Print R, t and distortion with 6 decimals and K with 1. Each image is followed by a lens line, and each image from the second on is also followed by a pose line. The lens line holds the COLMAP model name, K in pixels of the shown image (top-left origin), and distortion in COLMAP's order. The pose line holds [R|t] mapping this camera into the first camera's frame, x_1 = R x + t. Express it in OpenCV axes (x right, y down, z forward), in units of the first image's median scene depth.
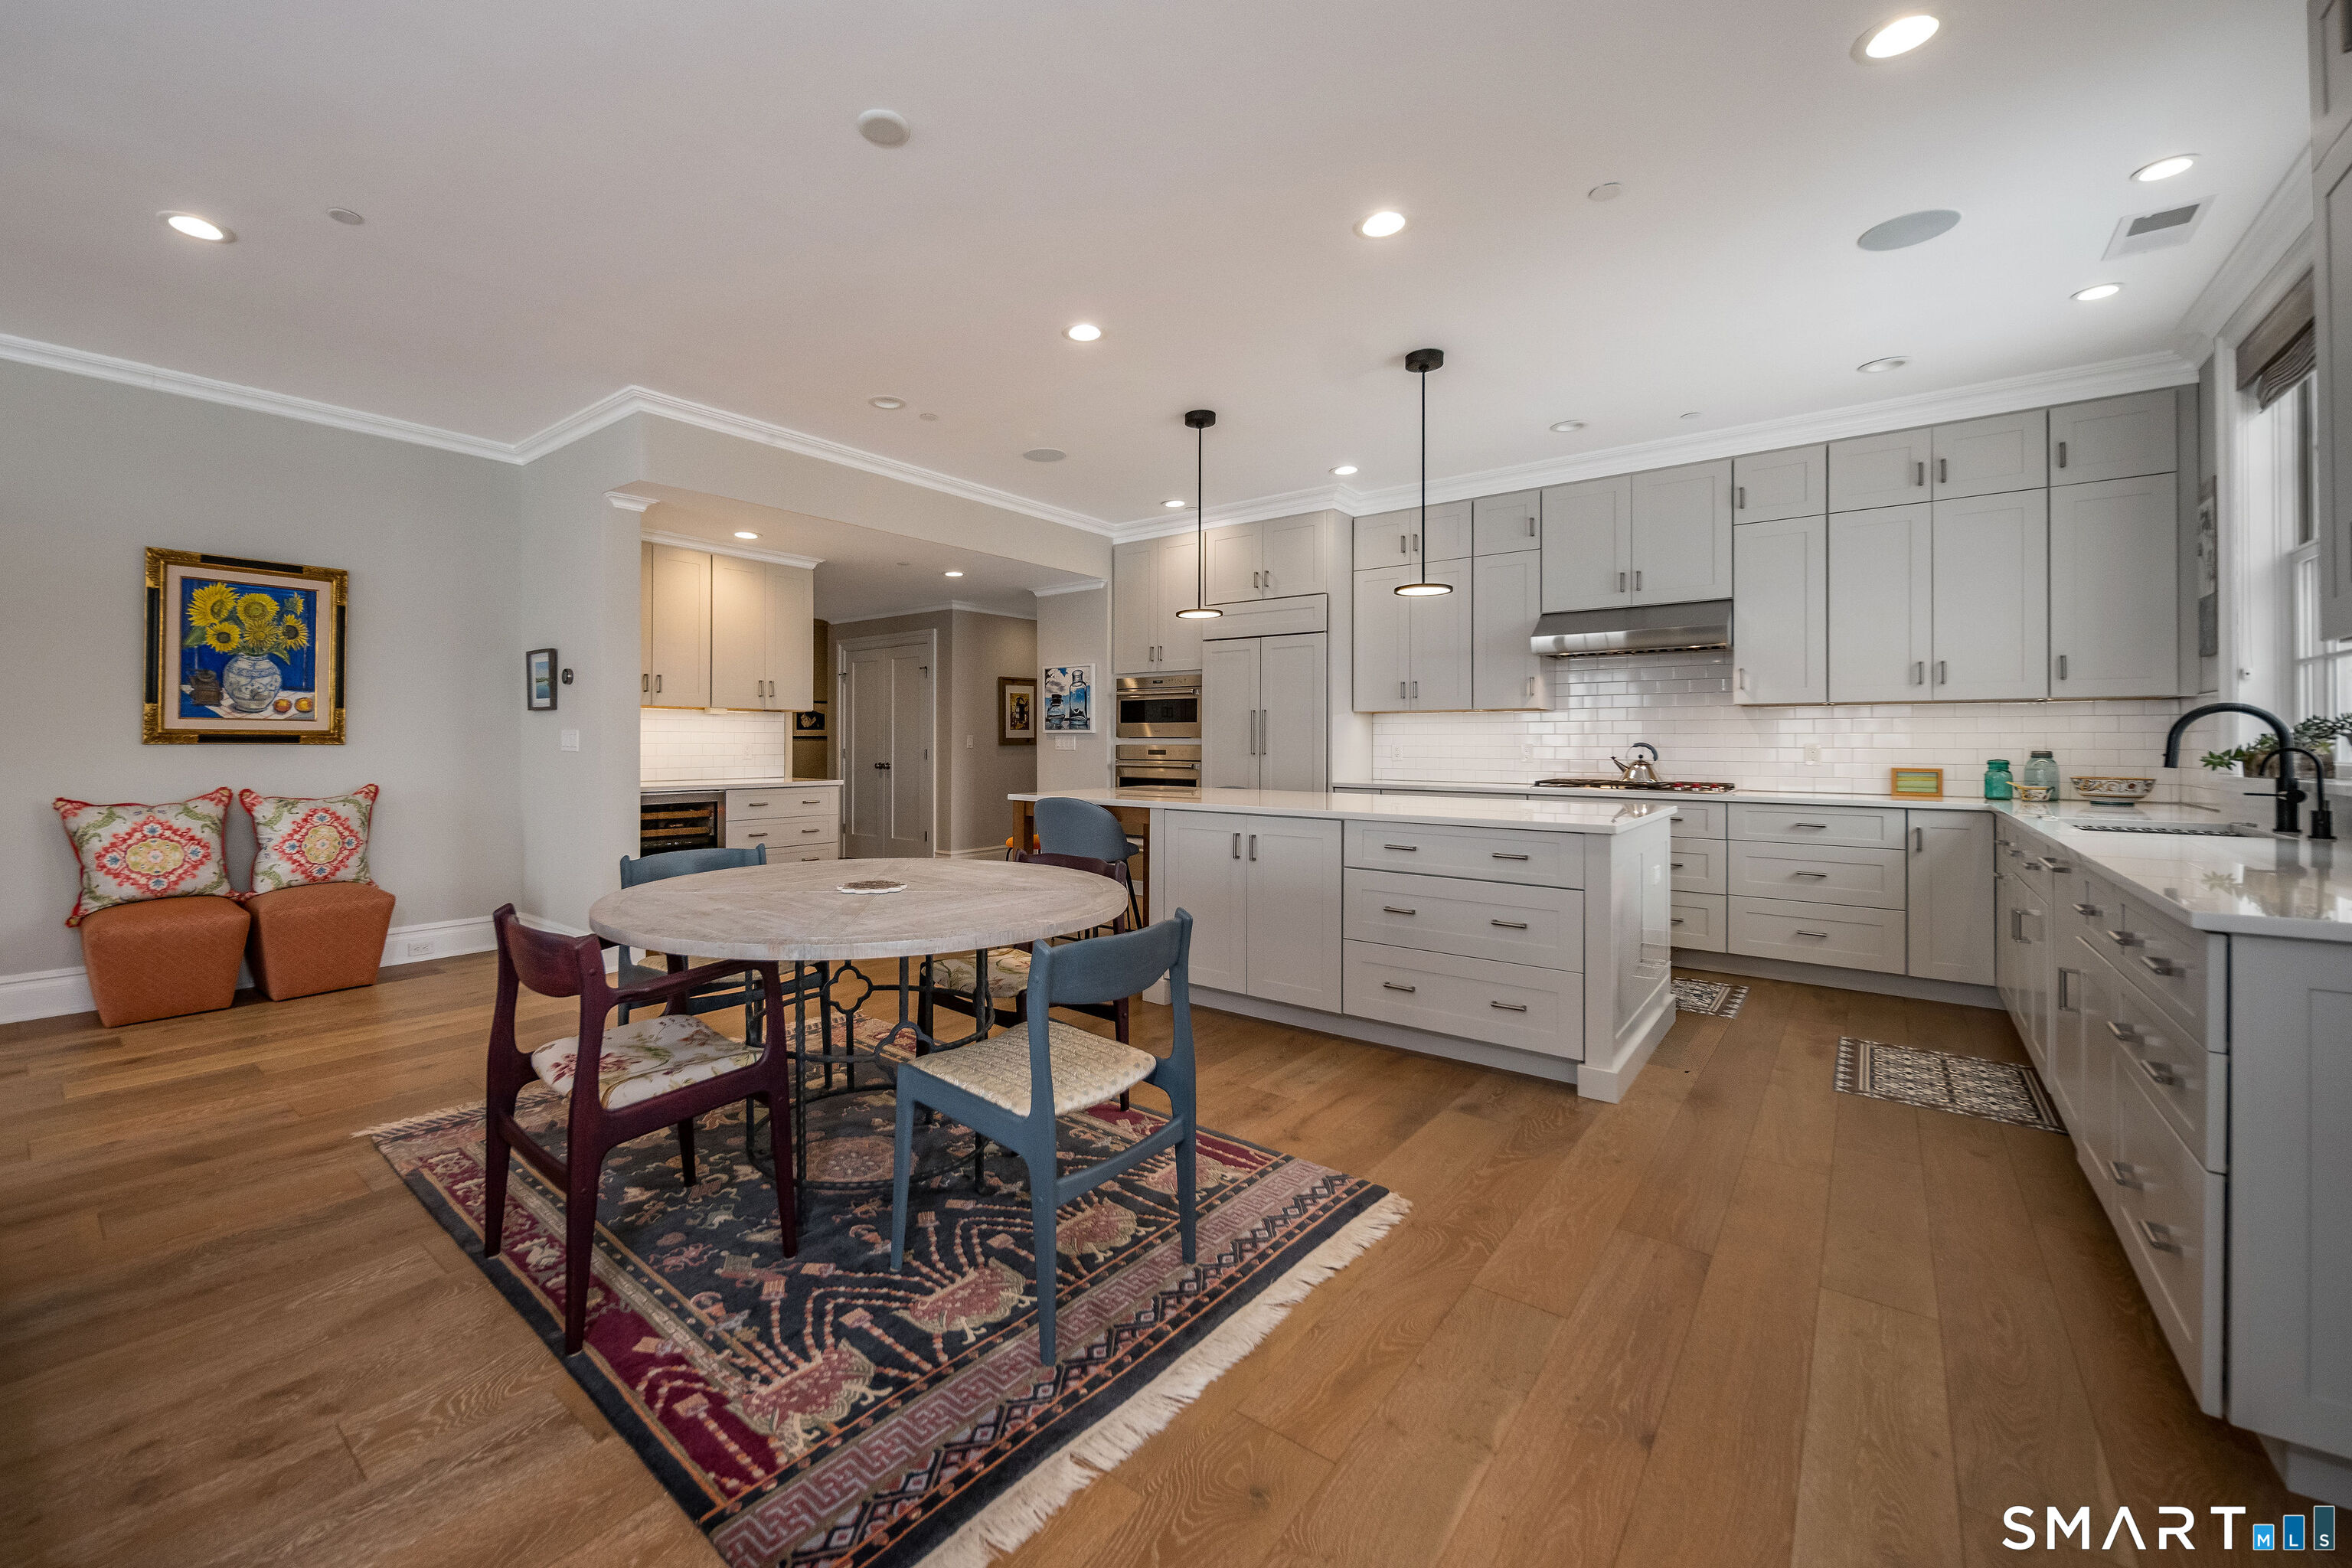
lens RADIAL K [[933.8, 0, 1064.5], [0, 933.8, 735.4], [0, 0, 1]] dist [-0.000575, -0.000295]
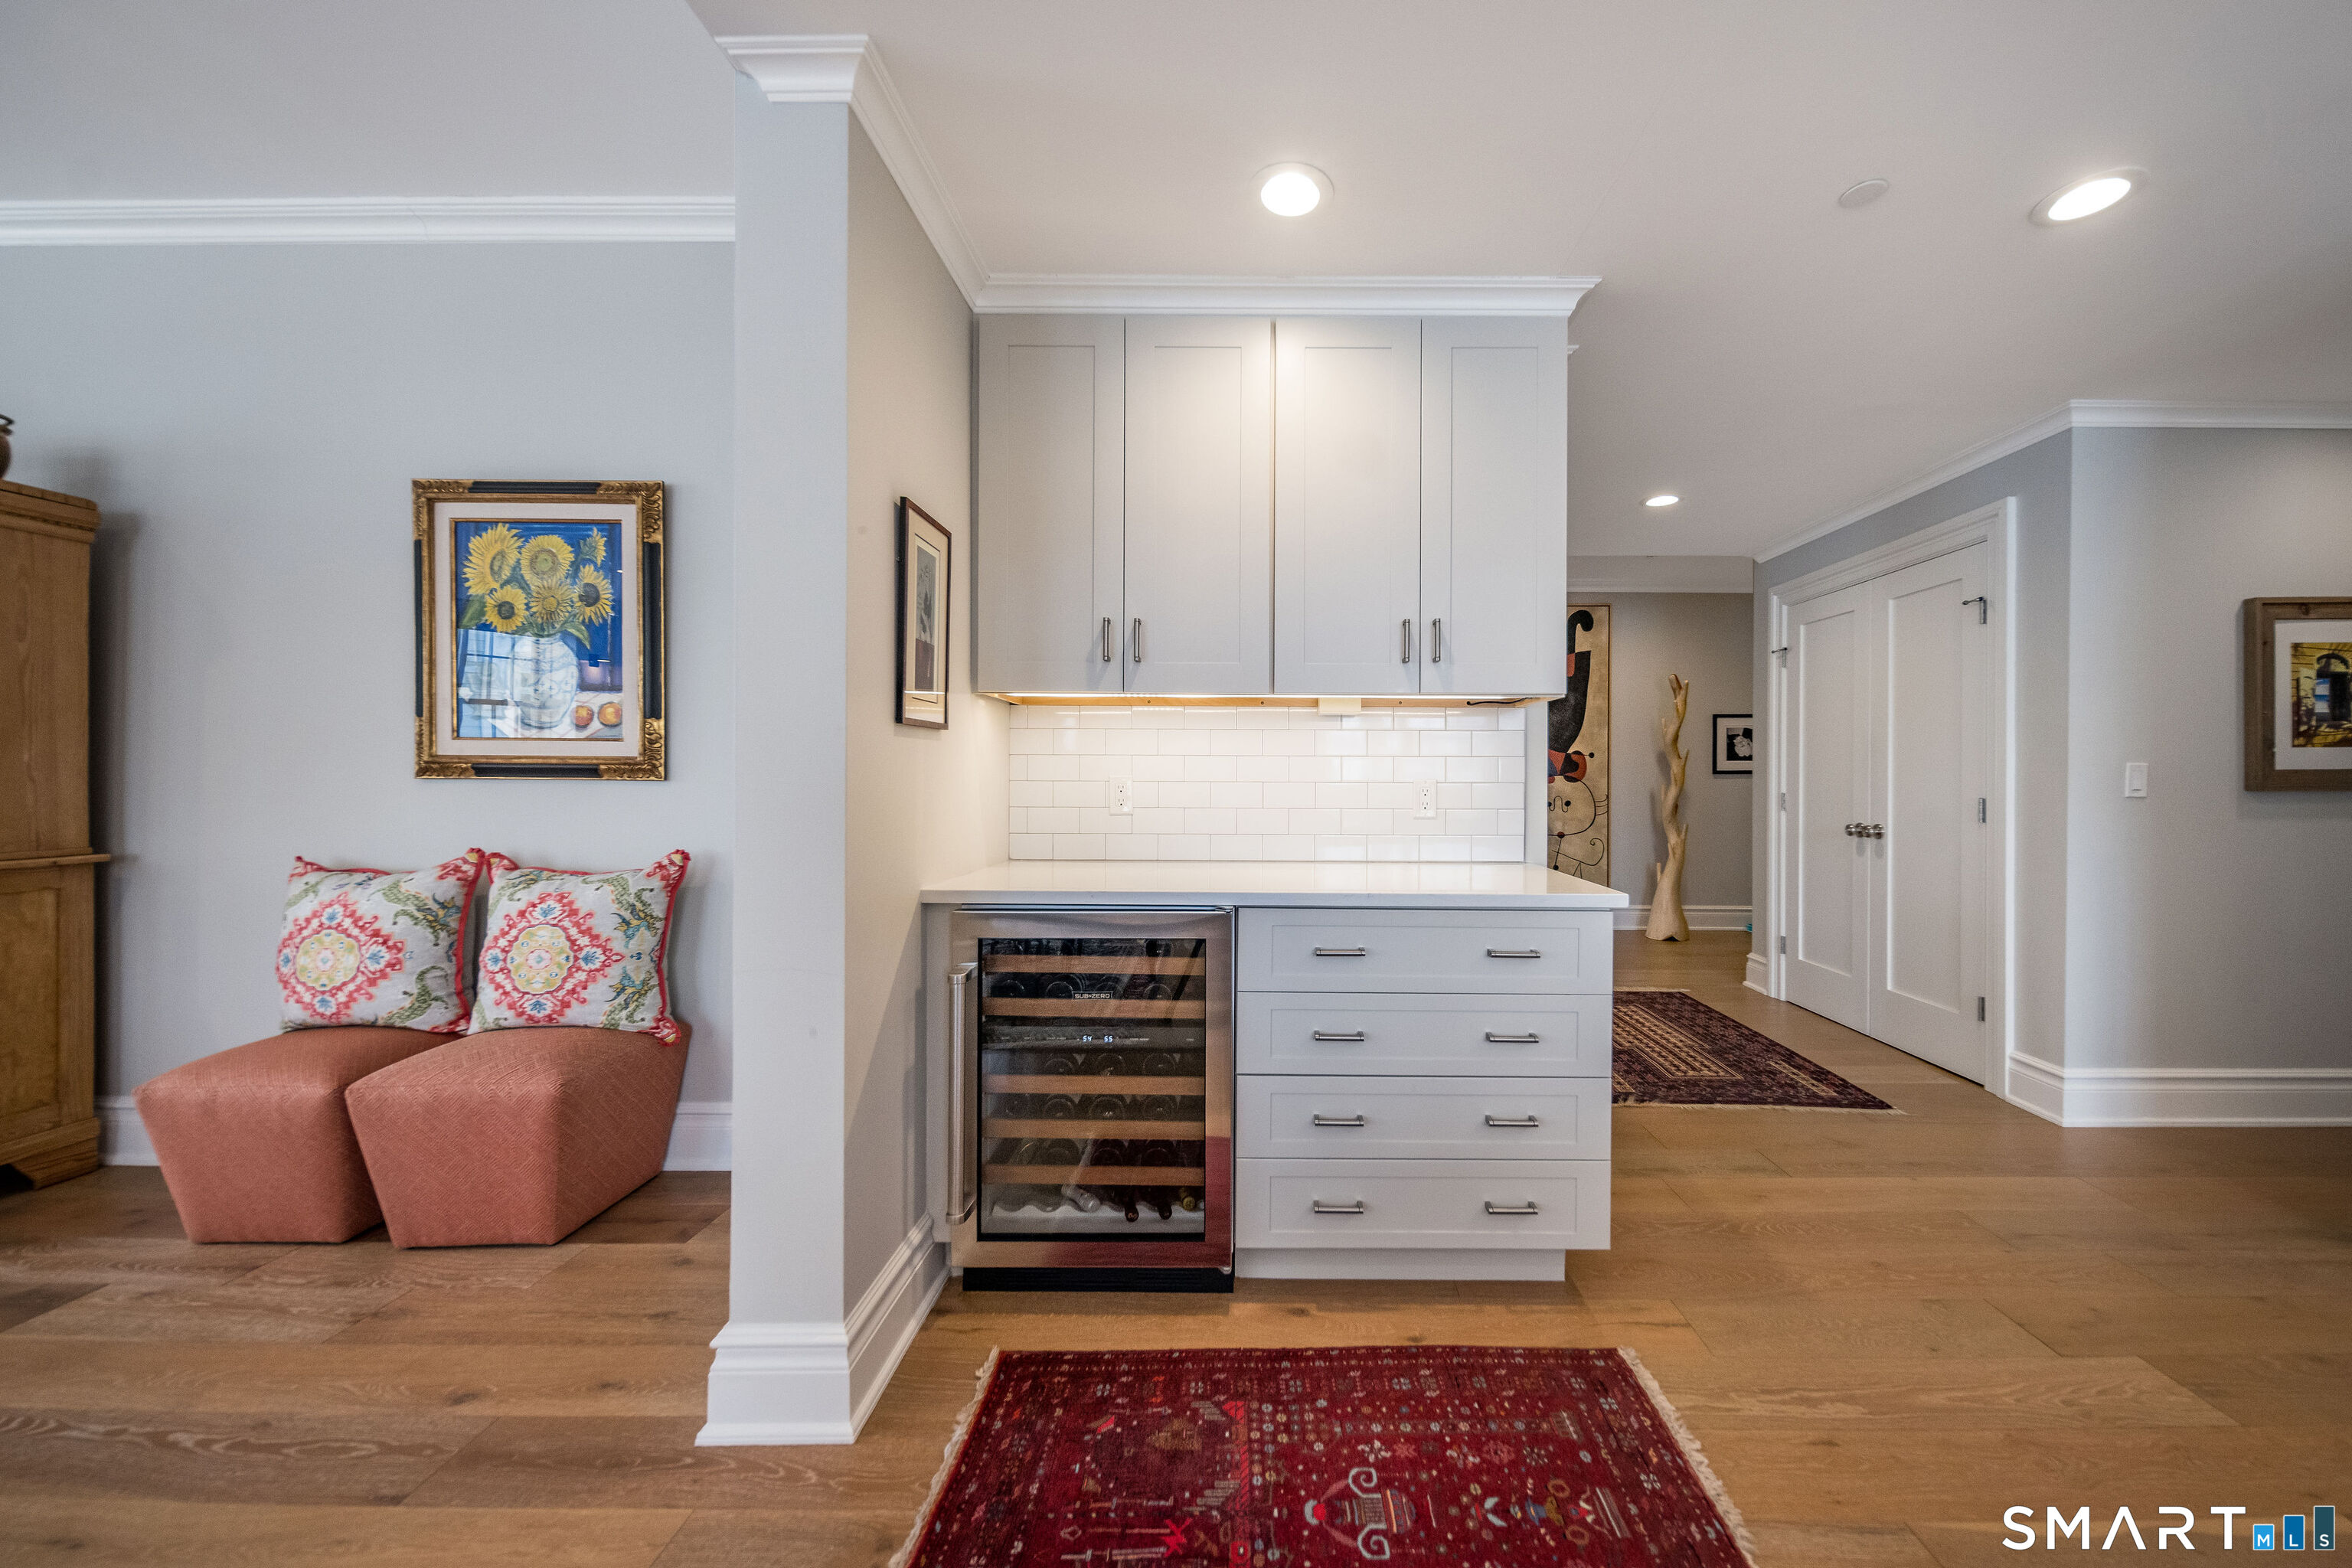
lens RADIAL K [[955.5, 0, 1176.0], [0, 955.5, 784.0], [0, 0, 1]] dist [0.001584, 0.000074]
pose [[0.646522, 0.005610, -0.762874, -0.108837], [0.002393, 0.999953, 0.009382, 0.007400], [0.762891, -0.007892, 0.646479, 0.888057]]
